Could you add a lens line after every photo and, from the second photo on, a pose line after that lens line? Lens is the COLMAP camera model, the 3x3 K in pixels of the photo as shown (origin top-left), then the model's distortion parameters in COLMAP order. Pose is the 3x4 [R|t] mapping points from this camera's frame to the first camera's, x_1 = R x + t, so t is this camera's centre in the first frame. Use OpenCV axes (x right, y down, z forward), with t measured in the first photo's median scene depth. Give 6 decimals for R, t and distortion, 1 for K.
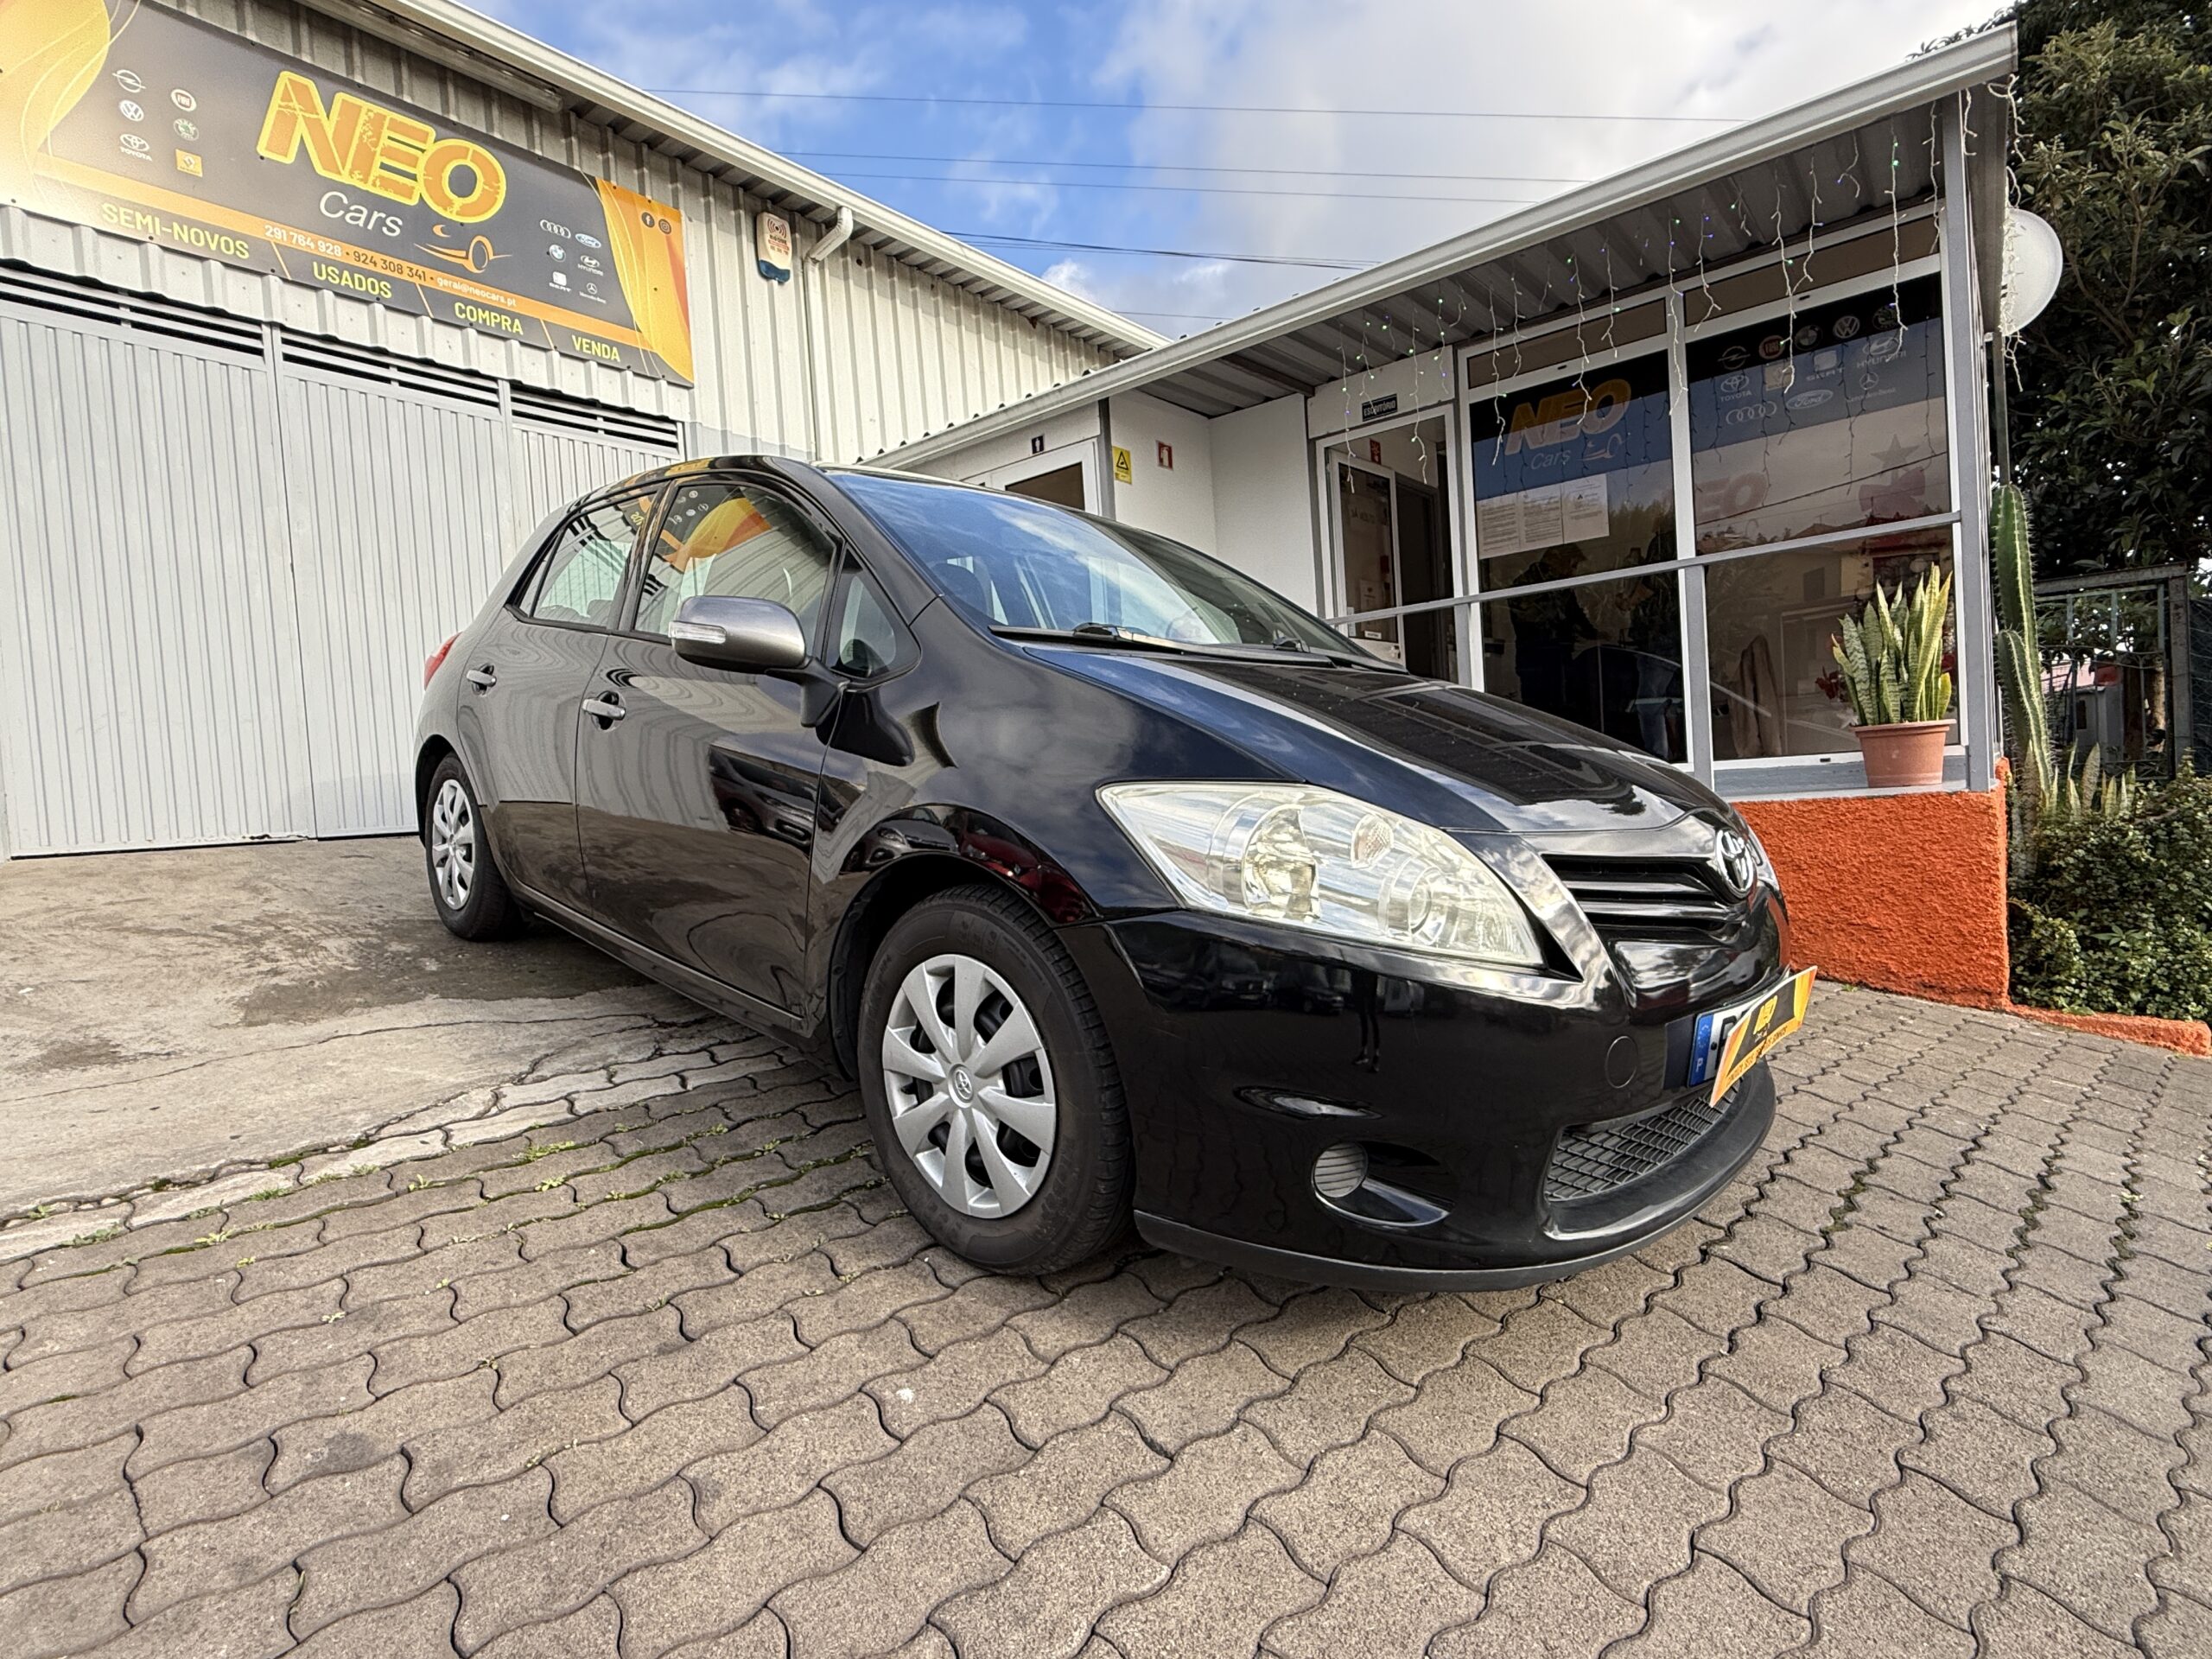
lens RADIAL K [[1138.8, 0, 1106.0], [0, 1138.8, 829.5], [0, 0, 1]] dist [0.002430, -0.001189]
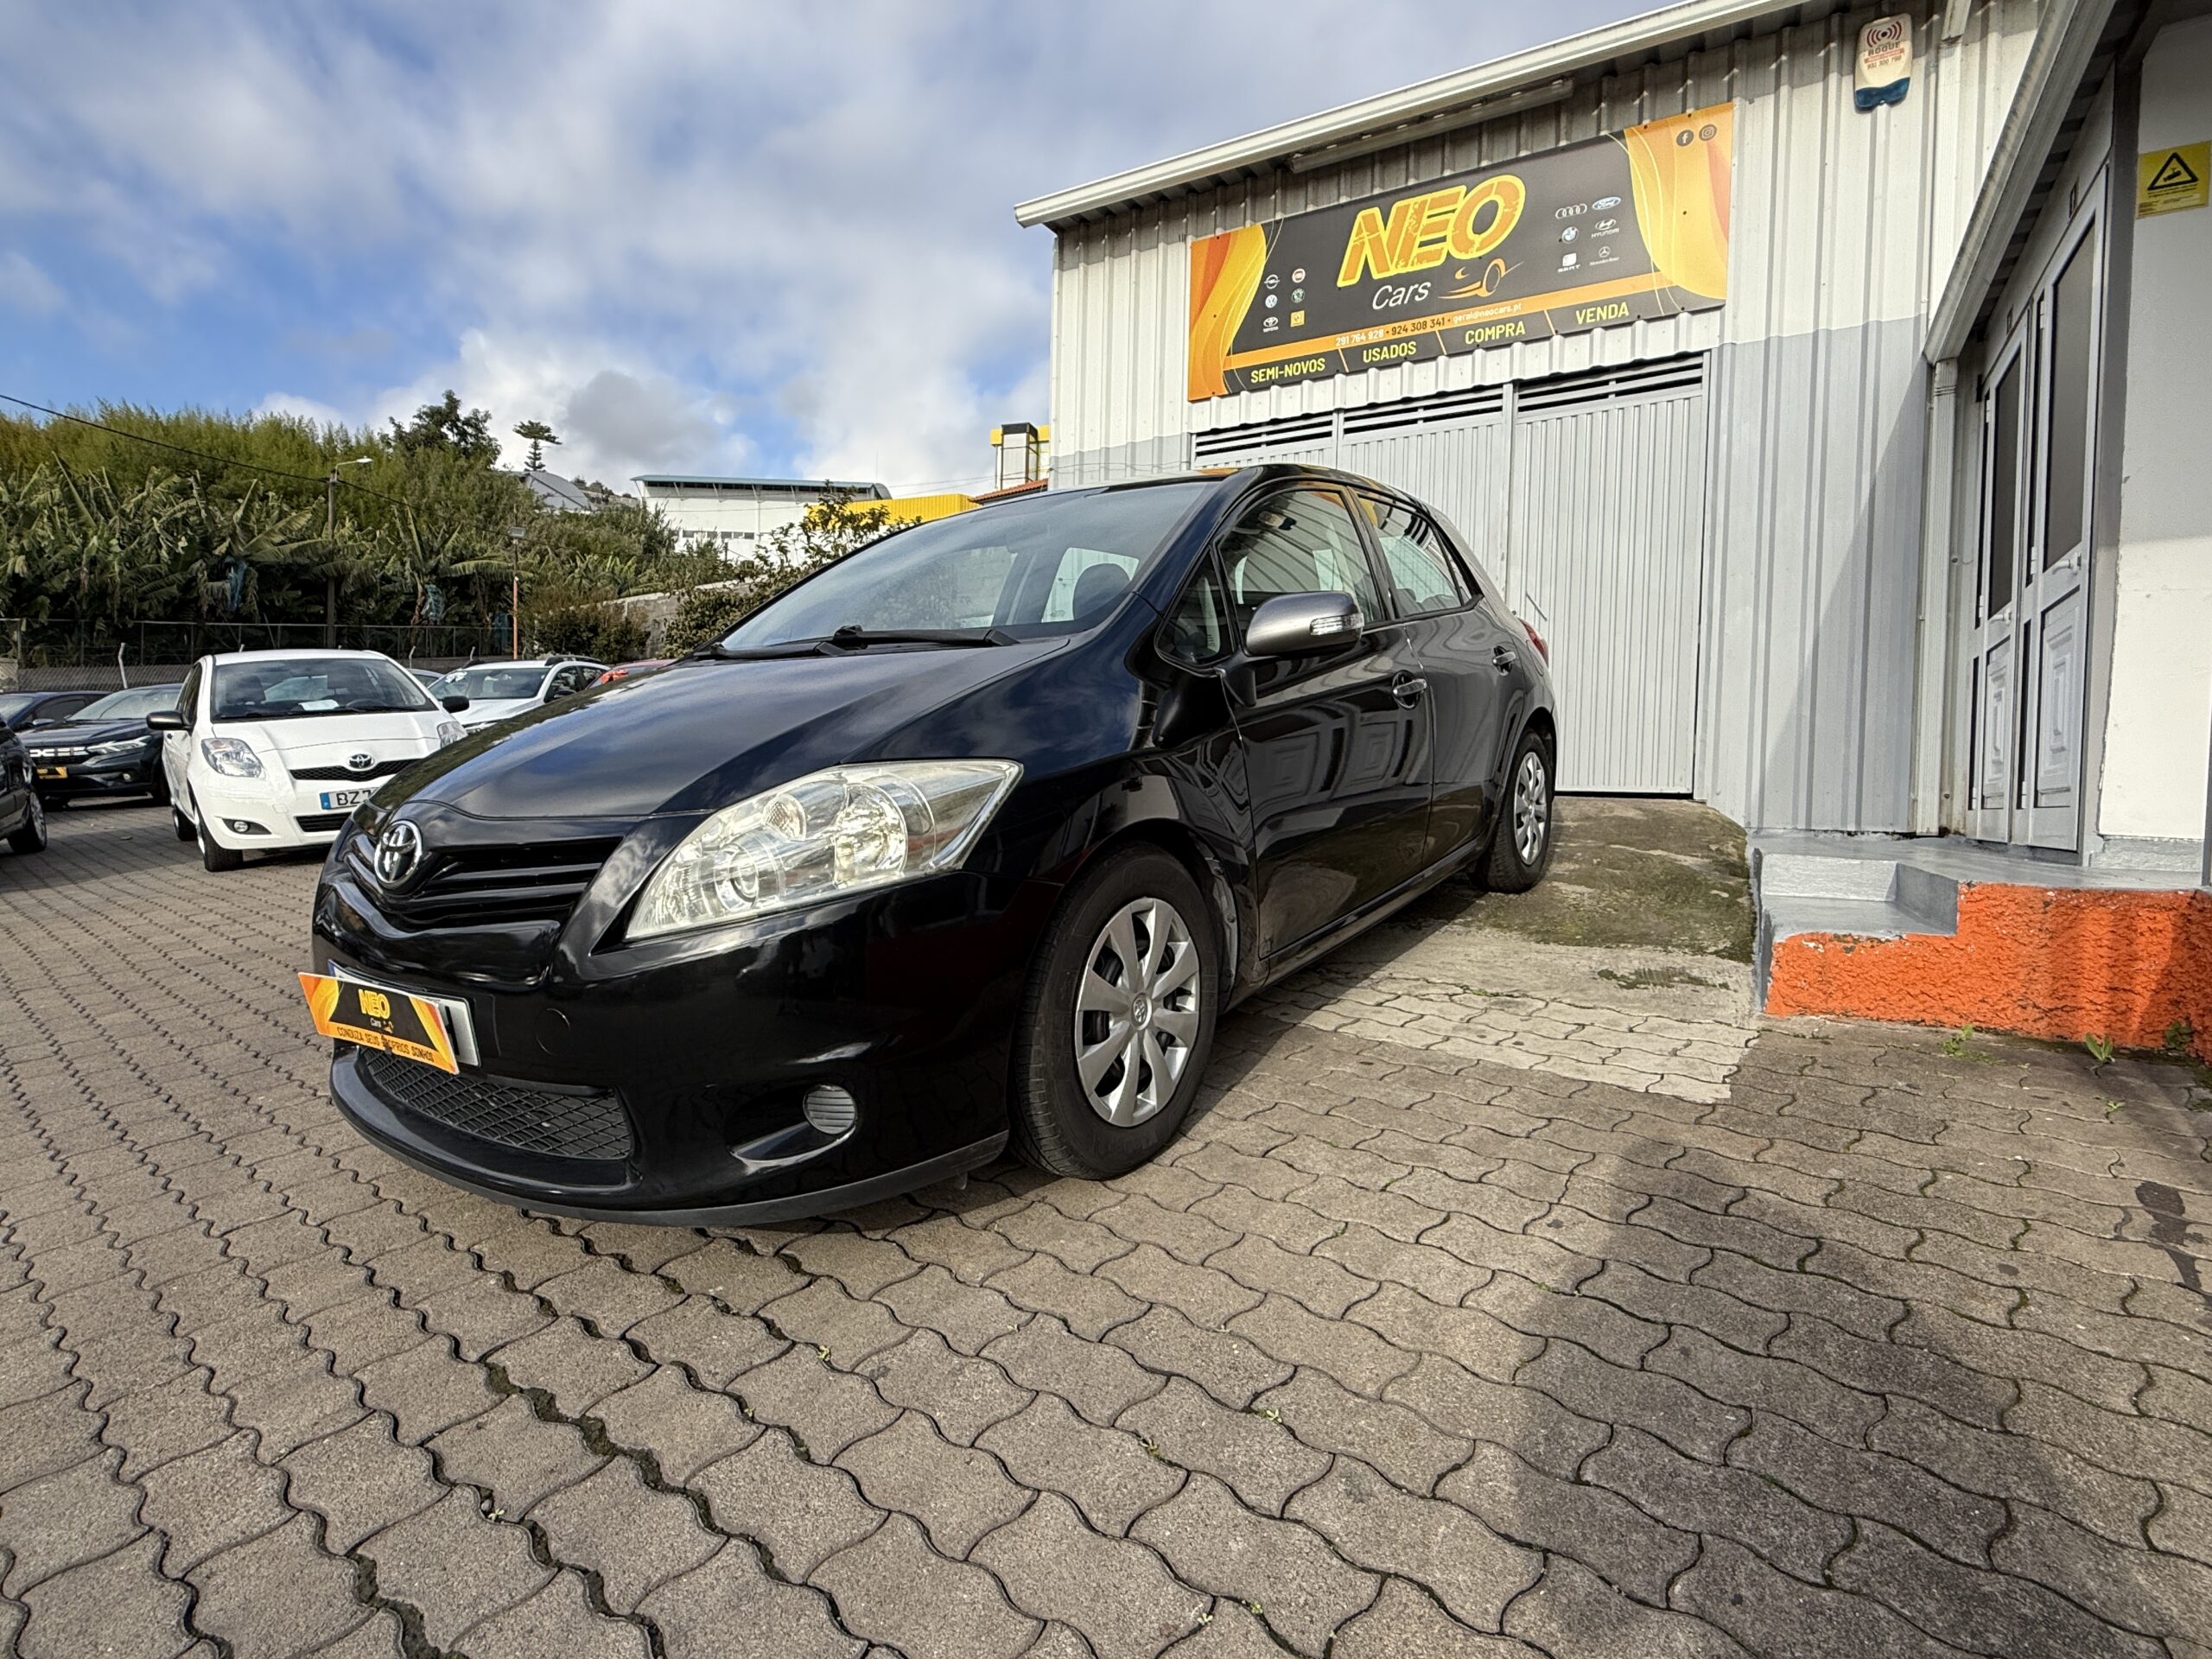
lens RADIAL K [[1138.8, 0, 1106.0], [0, 1138.8, 829.5], [0, 0, 1]] dist [0.002430, -0.001189]
pose [[0.116456, 0.075415, -0.990329, 0.552334], [-0.076616, 0.994824, 0.066748, -0.015491], [0.990236, 0.068102, 0.121631, 0.537173]]
